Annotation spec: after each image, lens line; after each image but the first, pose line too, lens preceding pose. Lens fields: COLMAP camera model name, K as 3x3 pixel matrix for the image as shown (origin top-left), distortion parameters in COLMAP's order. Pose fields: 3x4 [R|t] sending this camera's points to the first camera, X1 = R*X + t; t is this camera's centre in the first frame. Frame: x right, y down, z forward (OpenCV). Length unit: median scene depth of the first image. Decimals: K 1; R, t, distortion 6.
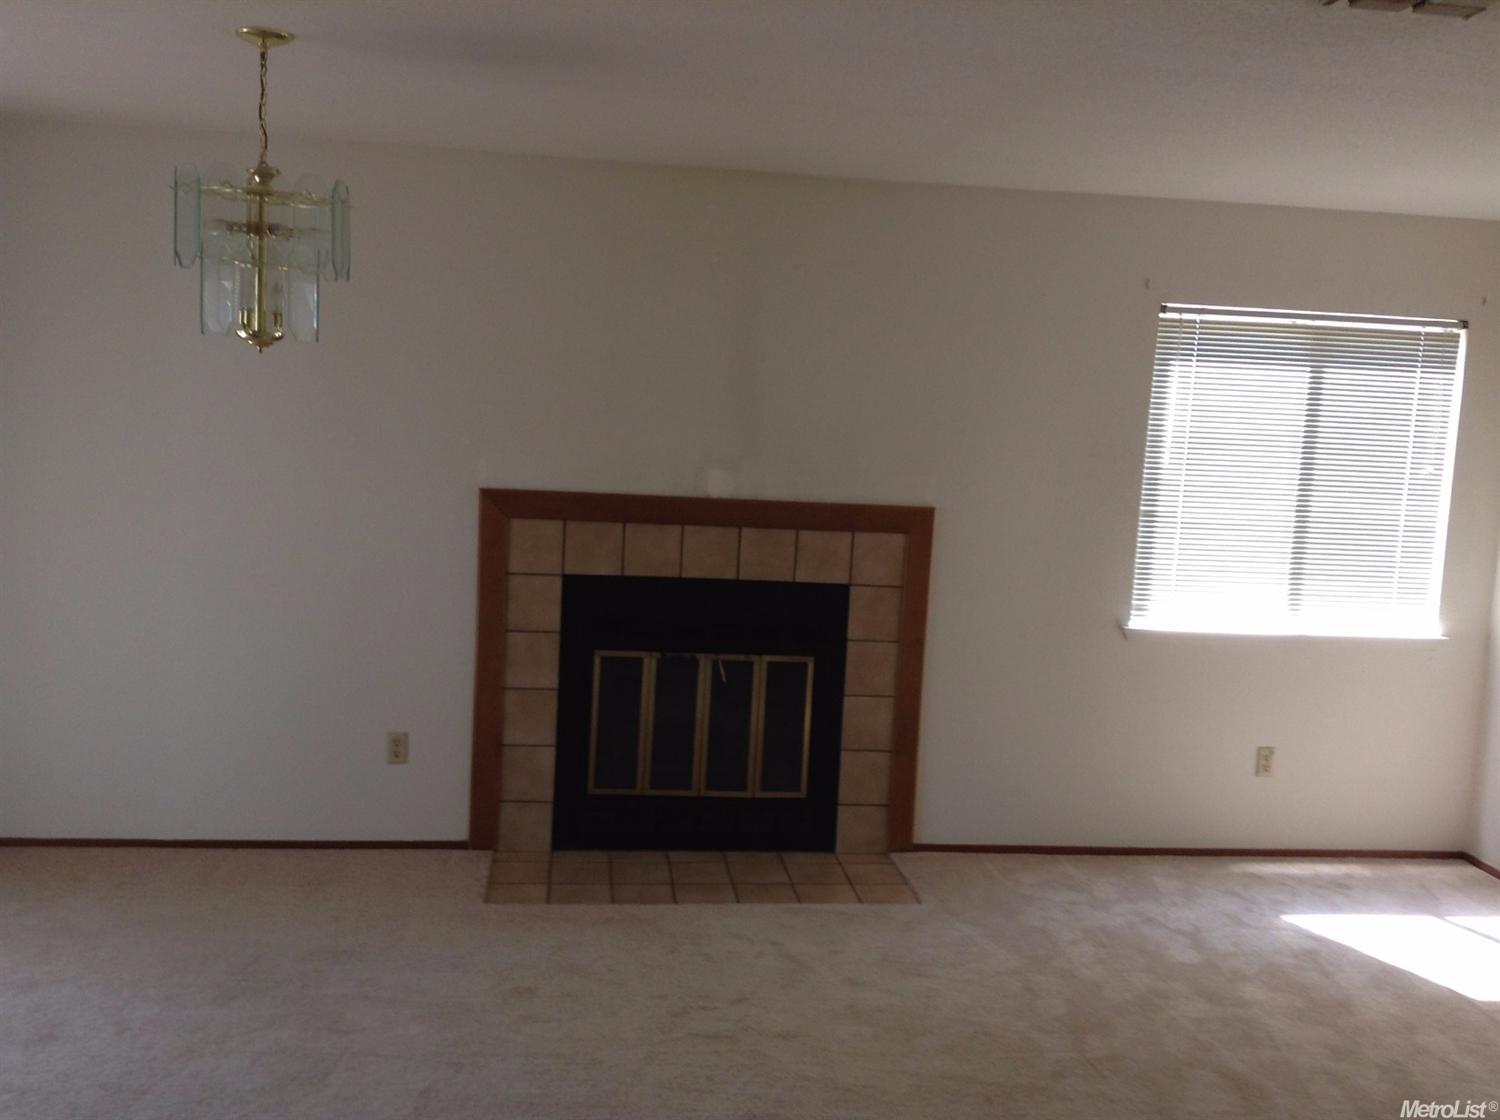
lens RADIAL K [[1369.7, 0, 750.0], [0, 1369.7, 560.0], [0, 0, 1]] dist [0.272290, -0.694534]
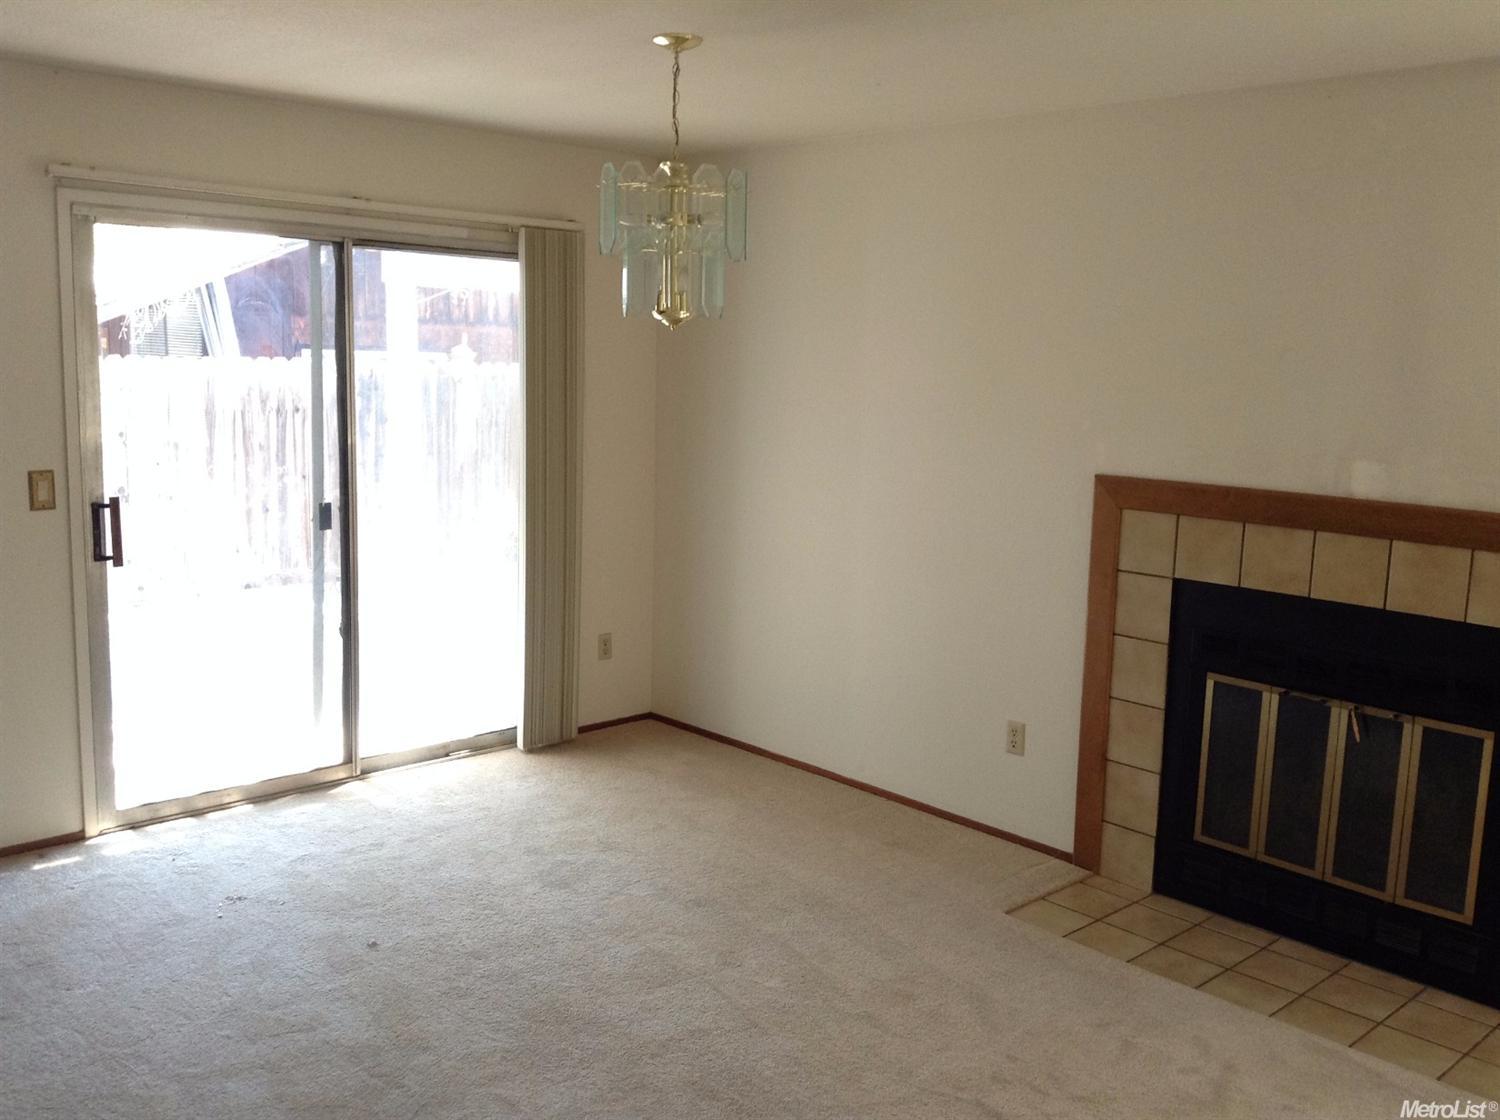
lens RADIAL K [[1363.2, 0, 750.0], [0, 1363.2, 560.0], [0, 0, 1]] dist [0.165070, -0.319529]
pose [[0.595798, 0.089625, -0.798118, 0.390962], [-0.096666, 0.994532, 0.039520, -0.009097], [0.797295, 0.053604, 0.601204, 0.266475]]
